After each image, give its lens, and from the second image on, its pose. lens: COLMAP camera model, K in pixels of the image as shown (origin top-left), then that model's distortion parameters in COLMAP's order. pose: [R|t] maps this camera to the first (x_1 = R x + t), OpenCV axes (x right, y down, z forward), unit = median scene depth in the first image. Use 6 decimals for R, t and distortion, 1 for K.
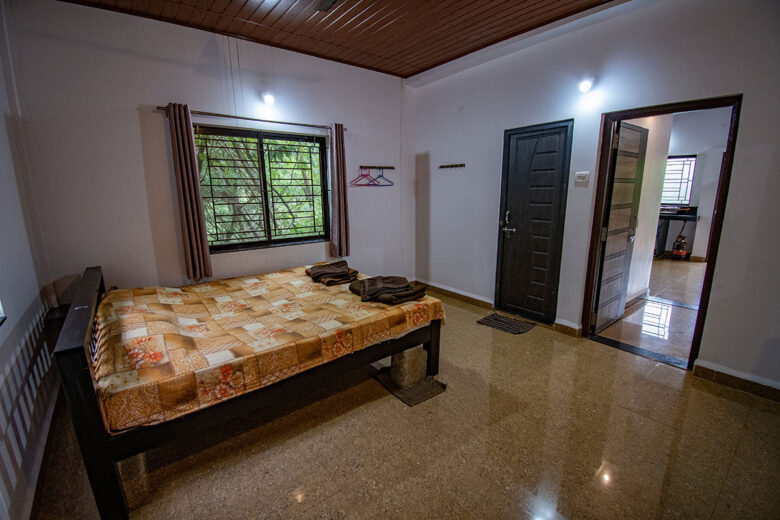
lens RADIAL K [[342.8, 0, 389.9], [0, 342.8, 260.9], [0, 0, 1]] dist [0.020661, -0.025689]
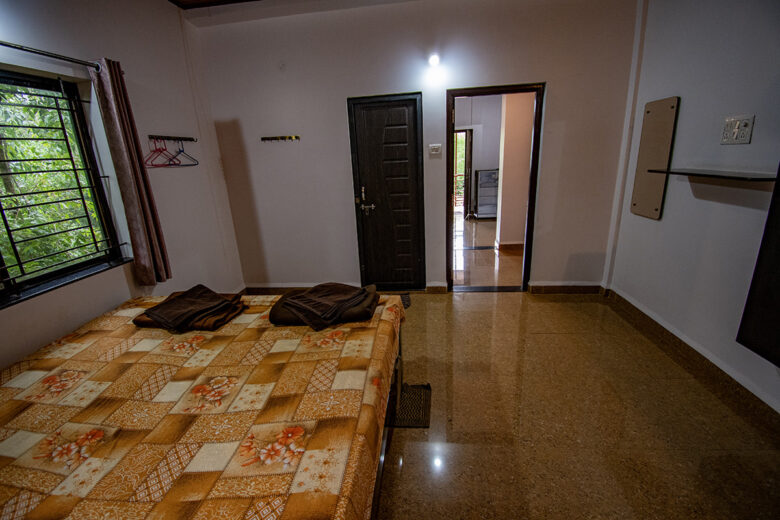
lens RADIAL K [[342.8, 0, 389.9], [0, 342.8, 260.9], [0, 0, 1]] dist [0.020661, -0.025689]
pose [[0.694060, -0.226353, 0.683407, -0.348832], [0.187173, 0.973377, 0.132304, -0.069638], [-0.695159, 0.036088, 0.717949, 0.327612]]
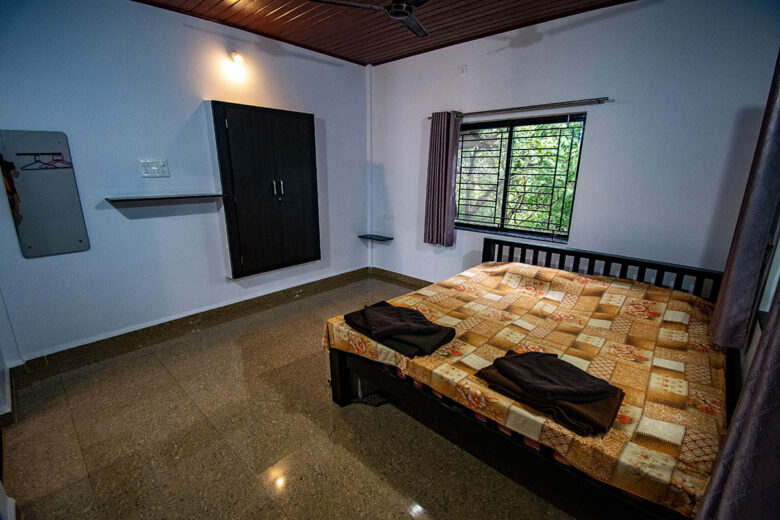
lens RADIAL K [[342.8, 0, 389.9], [0, 342.8, 260.9], [0, 0, 1]] dist [0.020661, -0.025689]
pose [[-0.987319, 0.044702, -0.152328, 0.097419], [-0.029016, 0.892558, 0.449998, -0.320471], [0.156077, 0.448711, -0.879942, 1.377129]]
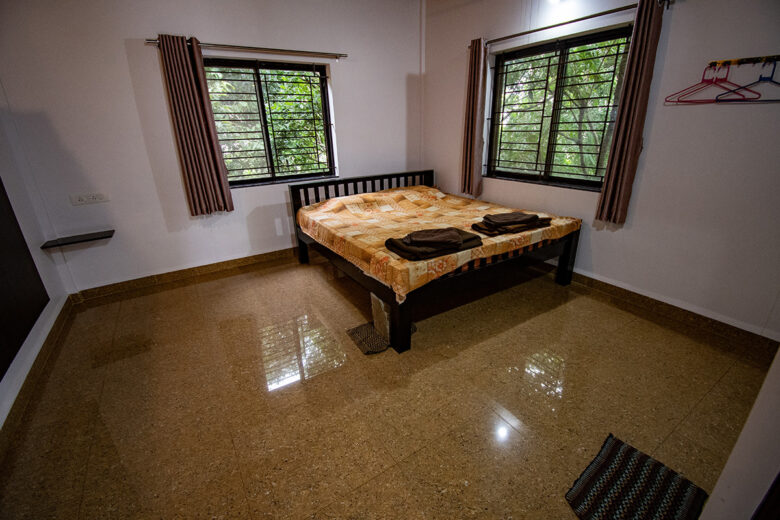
lens RADIAL K [[342.8, 0, 389.9], [0, 342.8, 260.9], [0, 0, 1]] dist [0.020661, -0.025689]
pose [[-0.106289, 0.375855, -0.920563, 0.698108], [-0.173811, 0.904530, 0.389377, -0.163552], [0.979026, 0.201391, -0.030813, 0.811941]]
